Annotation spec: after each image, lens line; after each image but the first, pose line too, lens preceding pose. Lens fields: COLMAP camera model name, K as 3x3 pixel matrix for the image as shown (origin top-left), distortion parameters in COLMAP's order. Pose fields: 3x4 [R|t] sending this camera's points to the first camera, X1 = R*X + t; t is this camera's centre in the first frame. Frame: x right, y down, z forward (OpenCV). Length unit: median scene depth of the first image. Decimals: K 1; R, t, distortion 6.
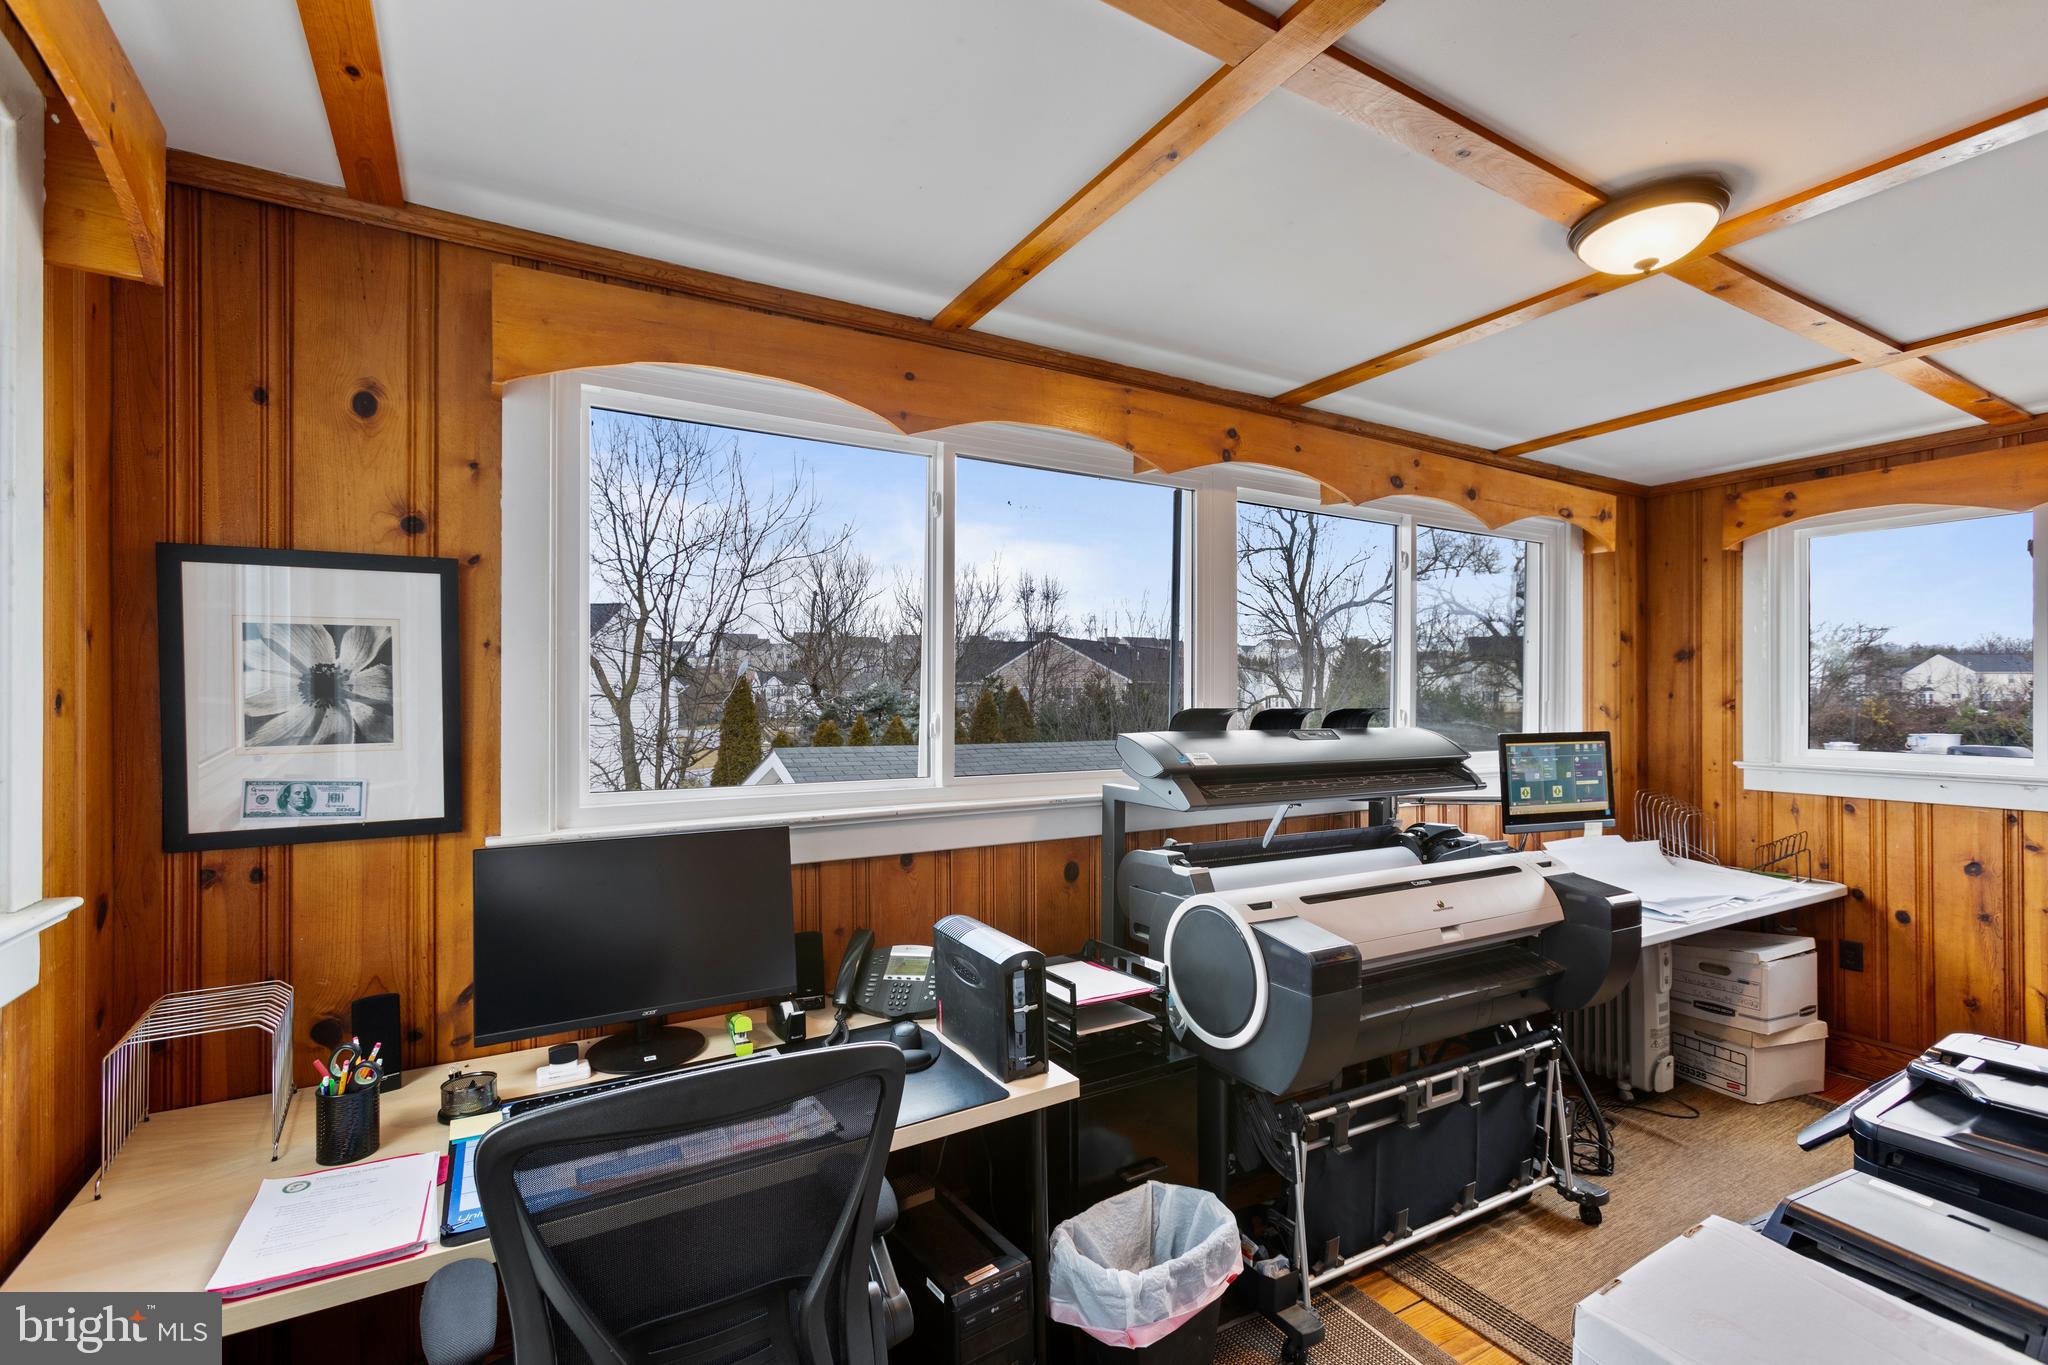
lens RADIAL K [[929.2, 0, 1041.6], [0, 929.2, 681.7], [0, 0, 1]] dist [-0.021616, 0.008814]
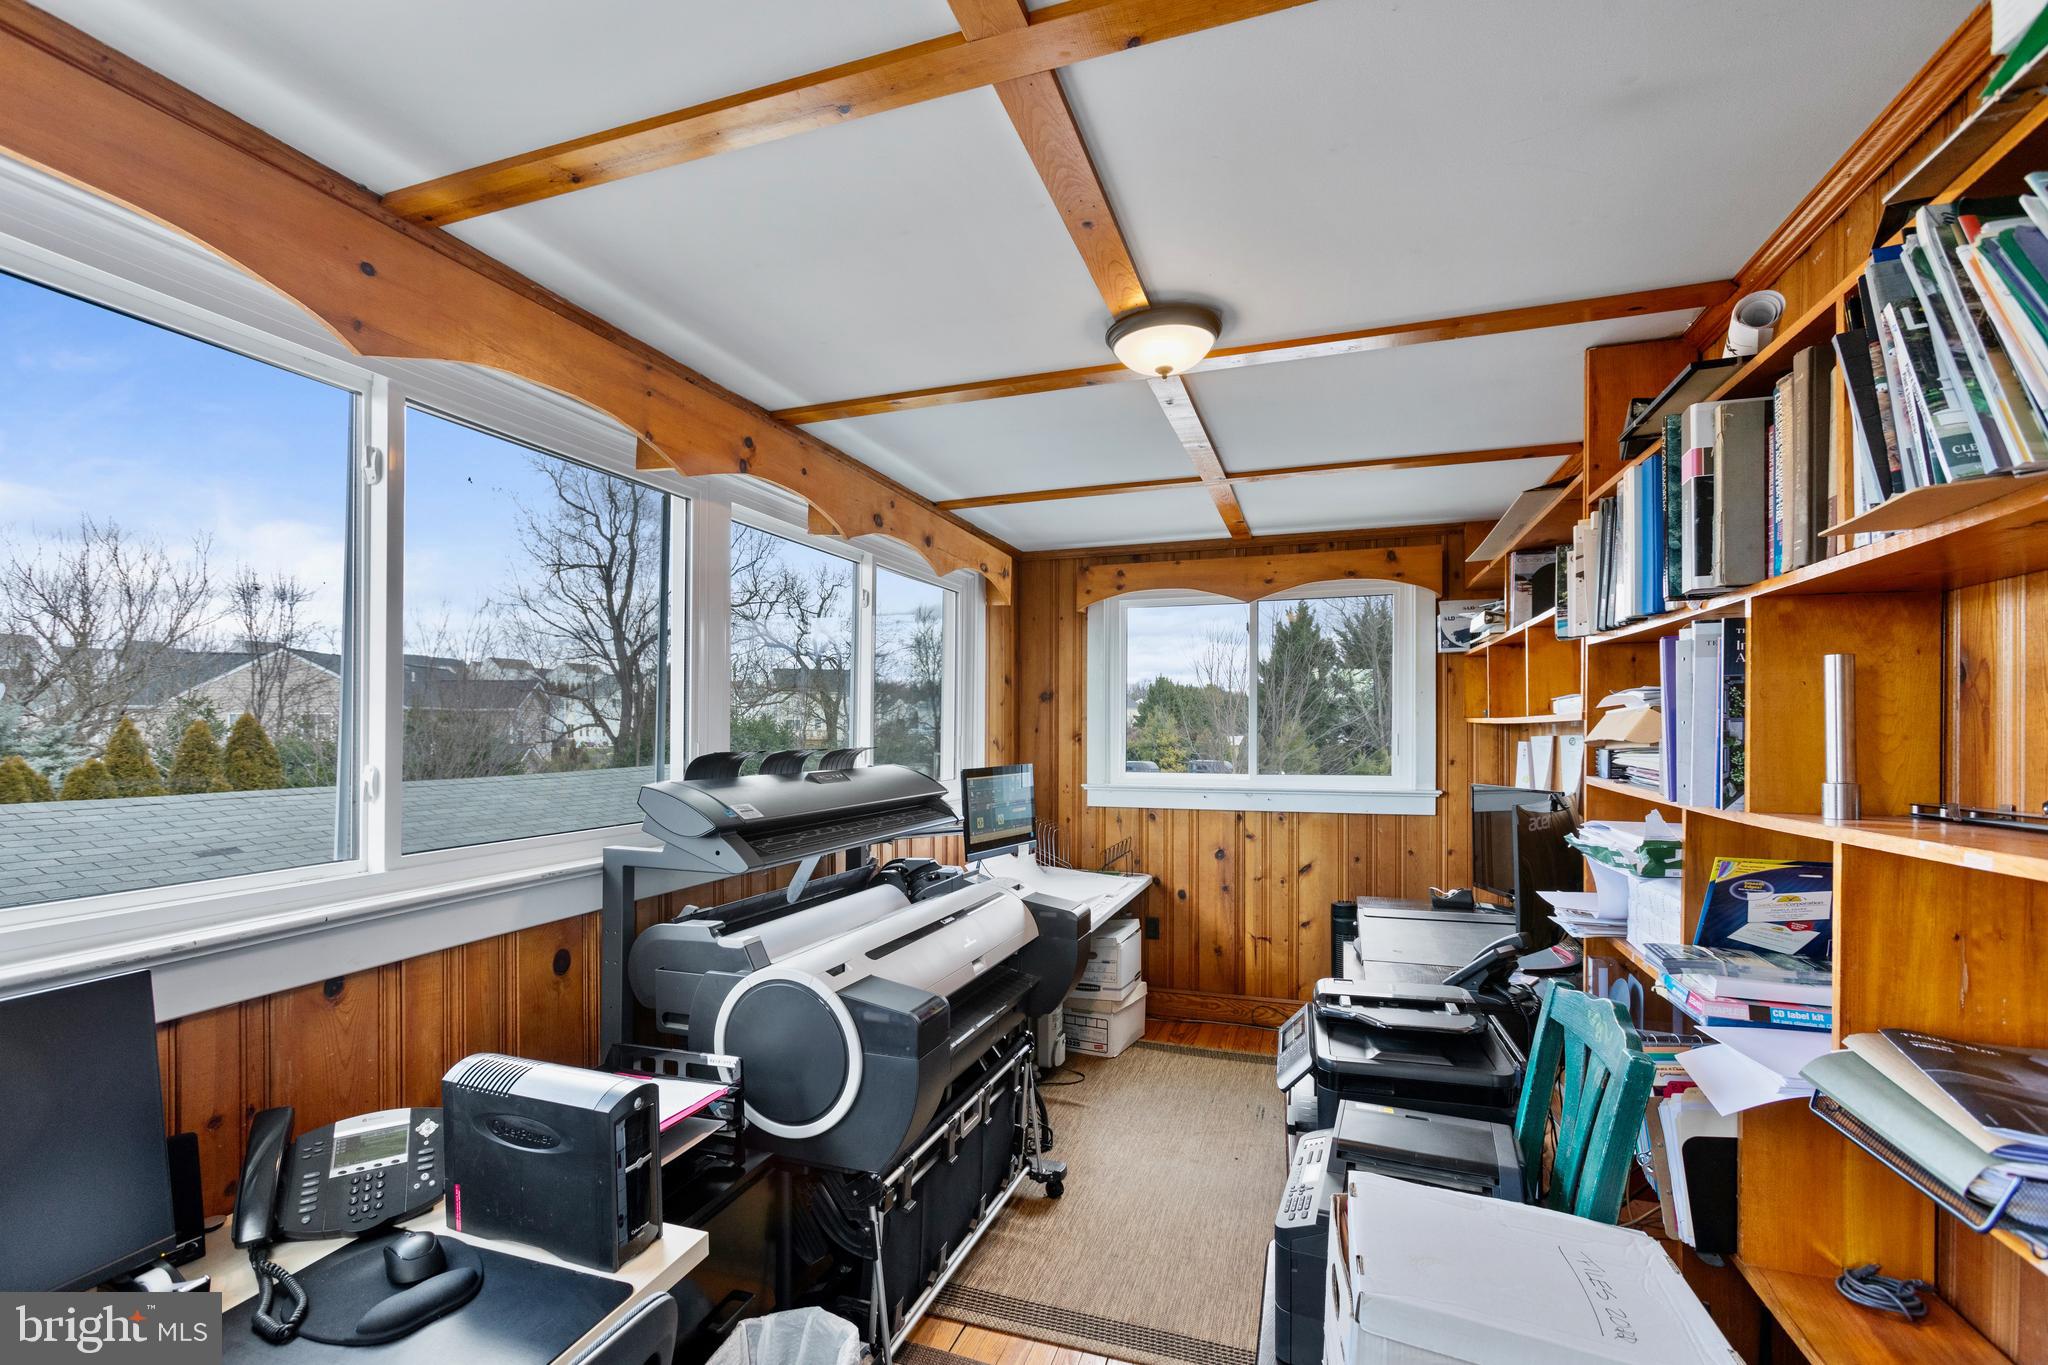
lens RADIAL K [[929.2, 0, 1008.0], [0, 929.2, 716.2], [0, 0, 1]] dist [-0.021616, 0.008814]
pose [[0.764040, 0.006253, 0.645139, -0.189035], [-0.011324, 0.999929, 0.003719, -0.011077], [-0.645070, -0.010147, 0.764056, 0.165615]]
